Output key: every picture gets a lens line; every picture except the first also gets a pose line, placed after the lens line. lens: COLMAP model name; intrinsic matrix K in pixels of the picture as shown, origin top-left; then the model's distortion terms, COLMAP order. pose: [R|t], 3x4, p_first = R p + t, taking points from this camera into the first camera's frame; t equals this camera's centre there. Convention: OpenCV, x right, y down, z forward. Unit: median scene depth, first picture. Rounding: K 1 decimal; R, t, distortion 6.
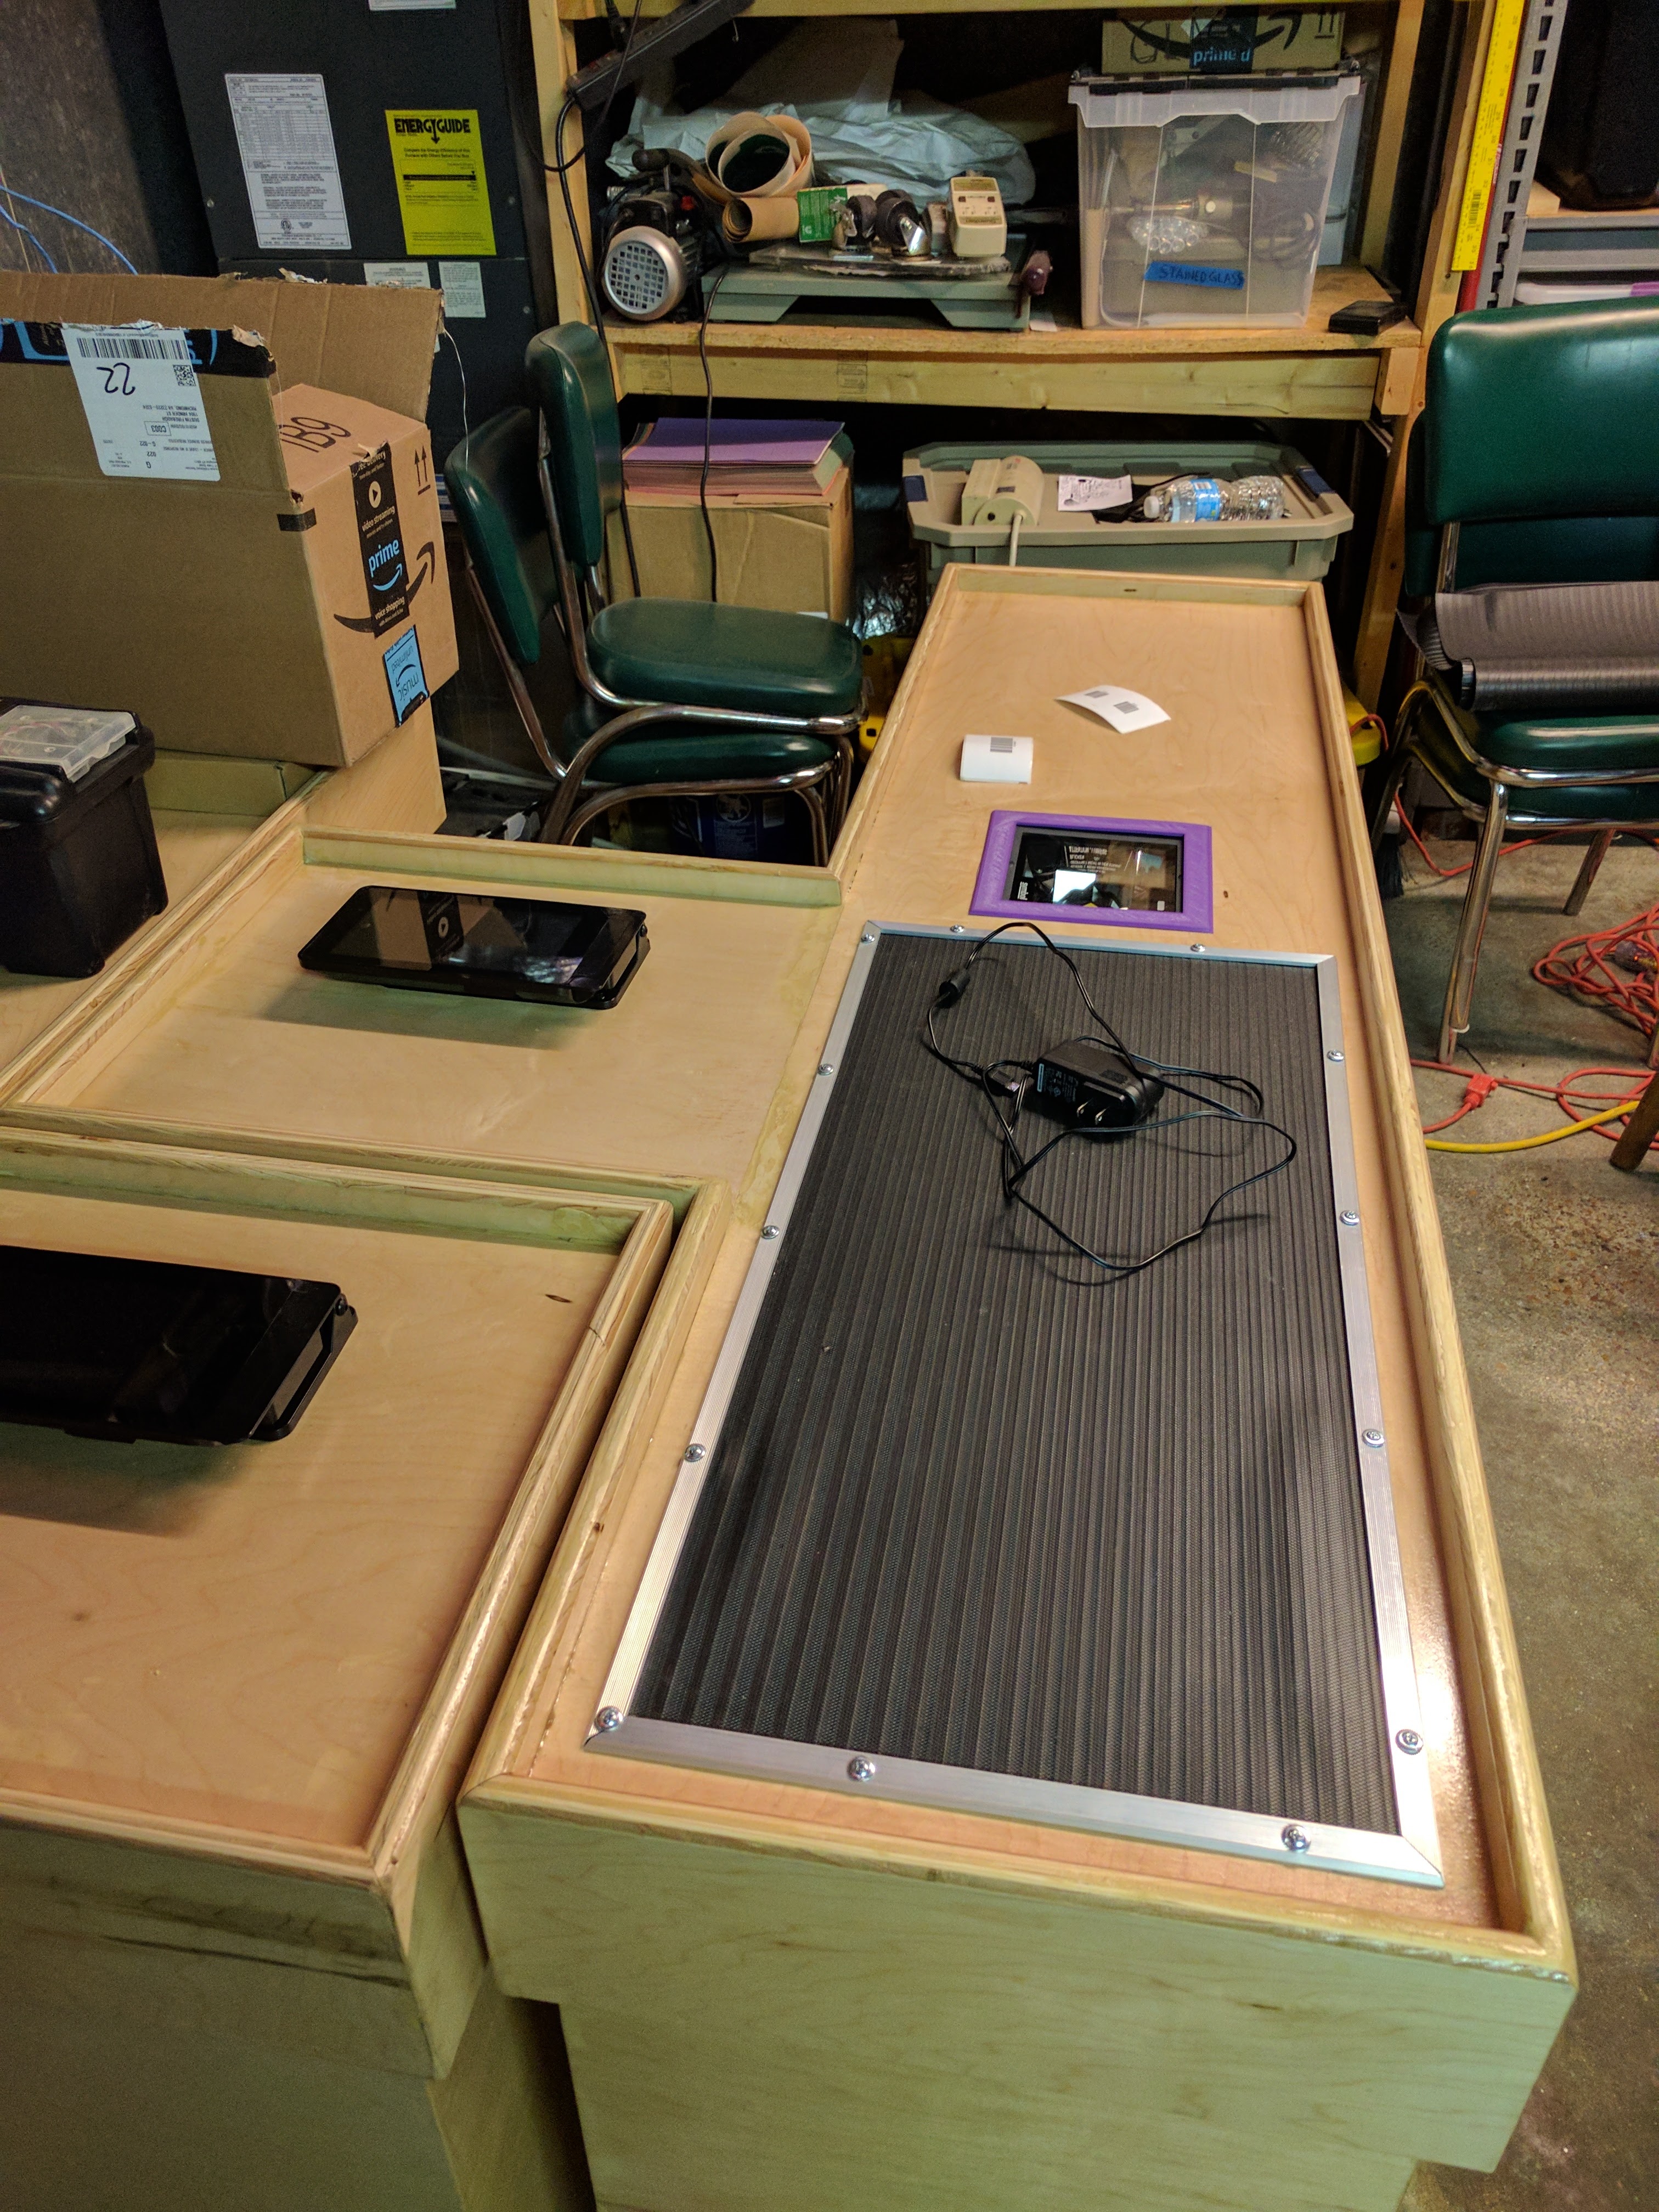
lens RADIAL K [[1662.7, 0, 826.0], [0, 1662.7, 1100.2], [0, 0, 1]] dist [-0.010235, 0.033932]
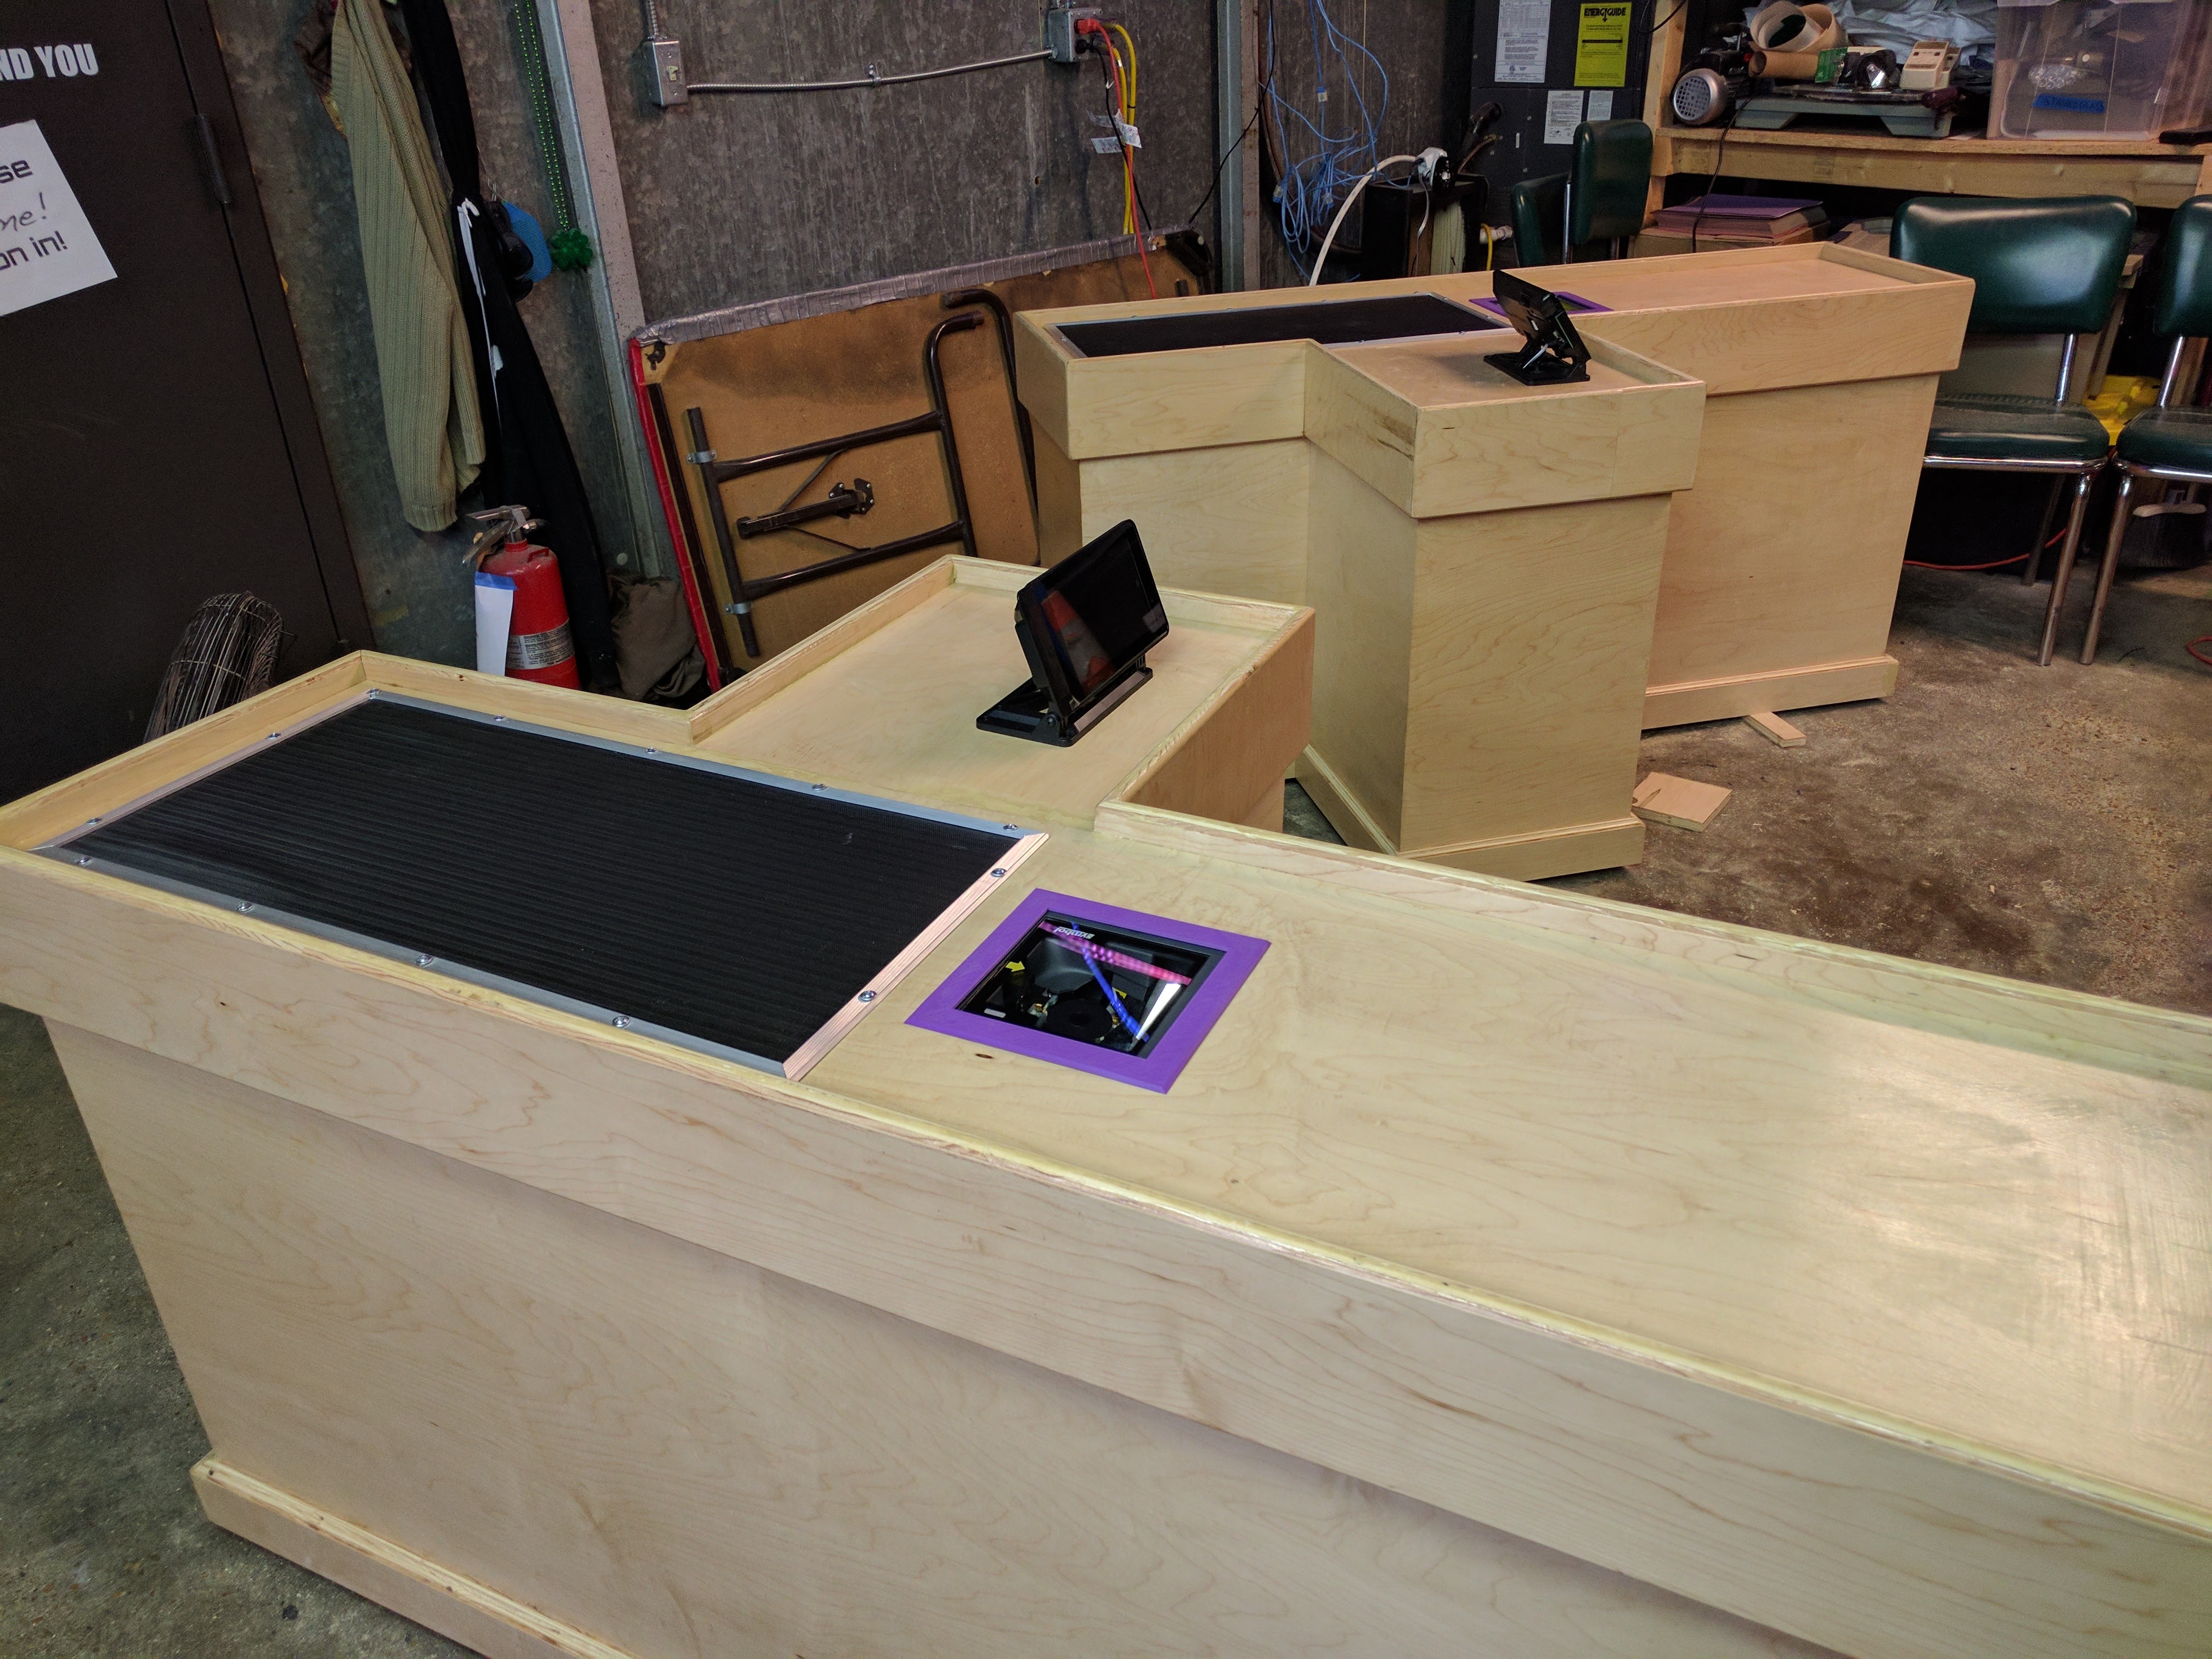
lens RADIAL K [[1662.7, 0, 1095.6], [0, 1662.7, 829.3], [0, 0, 1]] dist [-0.010235, 0.033932]
pose [[0.800958, 0.265632, -0.536569, 0.483159], [-0.319881, 0.947420, -0.008472, 0.389050], [0.506106, 0.178424, 0.843814, -0.551803]]
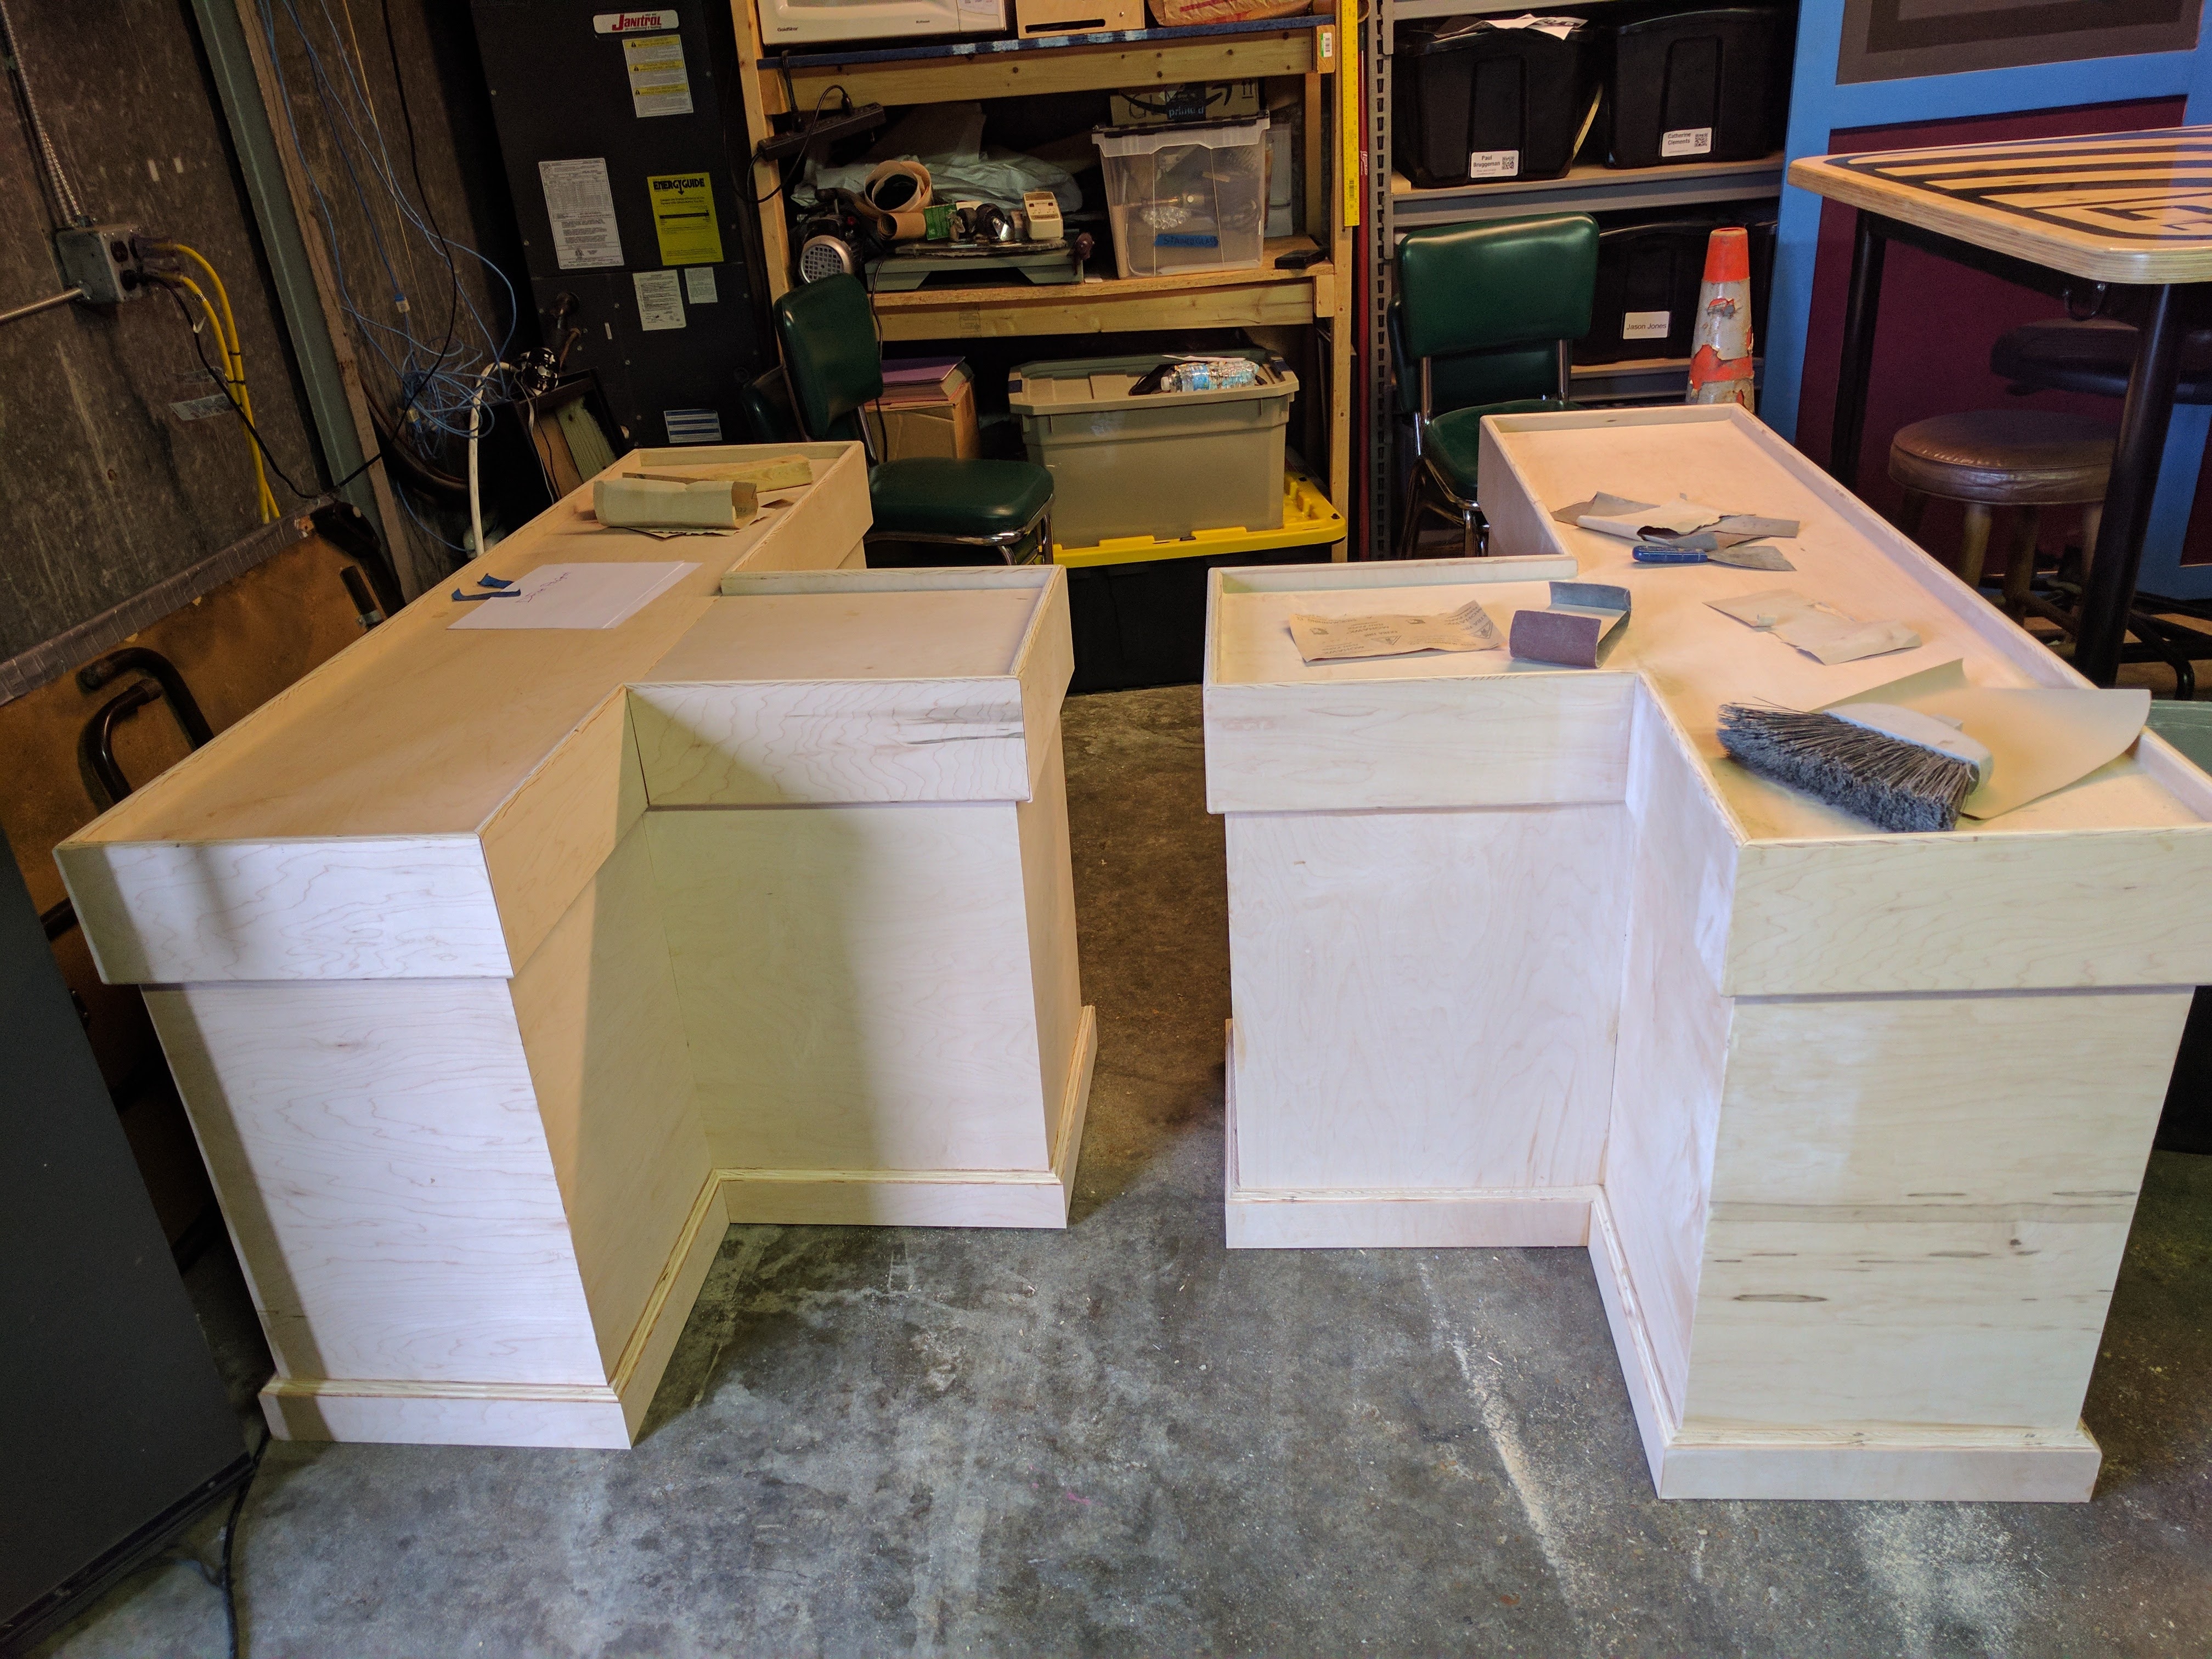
lens RADIAL K [[1662.7, 0, 1095.6], [0, 1662.7, 829.3], [0, 0, 1]] dist [-0.010235, 0.033932]
pose [[0.993559, -0.089180, 0.069908, -0.017960], [0.099428, 0.982038, -0.160359, 0.272089], [-0.054351, 0.166277, 0.984580, -0.412512]]
